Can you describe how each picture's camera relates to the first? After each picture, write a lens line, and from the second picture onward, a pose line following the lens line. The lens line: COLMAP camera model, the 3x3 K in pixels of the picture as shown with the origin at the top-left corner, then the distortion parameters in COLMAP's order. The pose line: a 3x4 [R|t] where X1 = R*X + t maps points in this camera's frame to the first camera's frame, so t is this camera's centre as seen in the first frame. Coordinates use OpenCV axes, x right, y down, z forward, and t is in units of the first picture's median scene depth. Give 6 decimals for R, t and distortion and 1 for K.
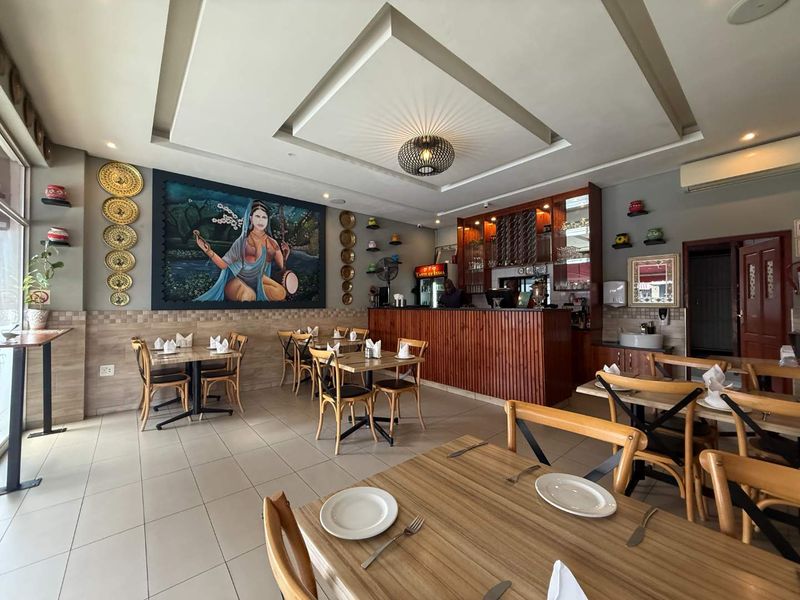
lens RADIAL K [[318.1, 0, 398.2], [0, 318.1, 297.2], [0, 0, 1]] dist [0.002528, -0.000837]
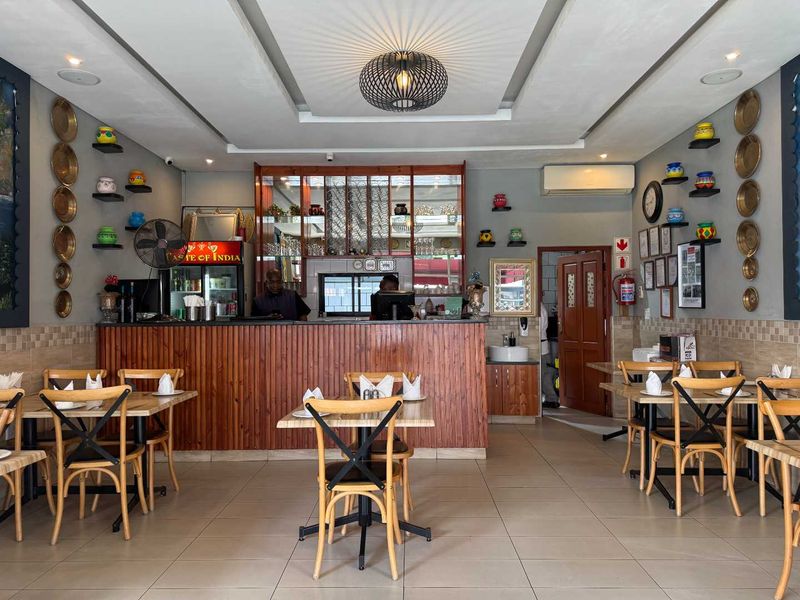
lens RADIAL K [[561.5, 0, 400.3], [0, 561.5, 305.0], [0, 0, 1]] dist [0.033065, -0.030799]
pose [[0.654863, 0.005356, 0.755729, -0.536805], [-0.011042, 0.999936, 0.002481, -0.000903], [-0.755667, -0.009969, 0.654880, 0.185000]]
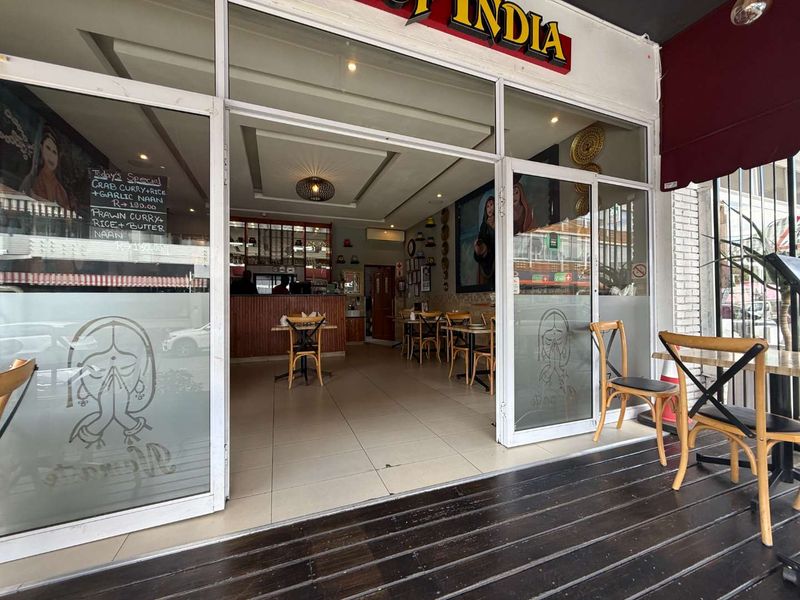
lens RADIAL K [[318.1, 0, 398.8], [0, 318.1, 299.7], [0, 0, 1]] dist [0.002528, -0.000837]
pose [[0.322421, 0.009170, 0.946552, -0.833140], [-0.013391, 0.999897, -0.005125, 0.051733], [-0.946502, -0.011023, 0.322510, 0.104729]]
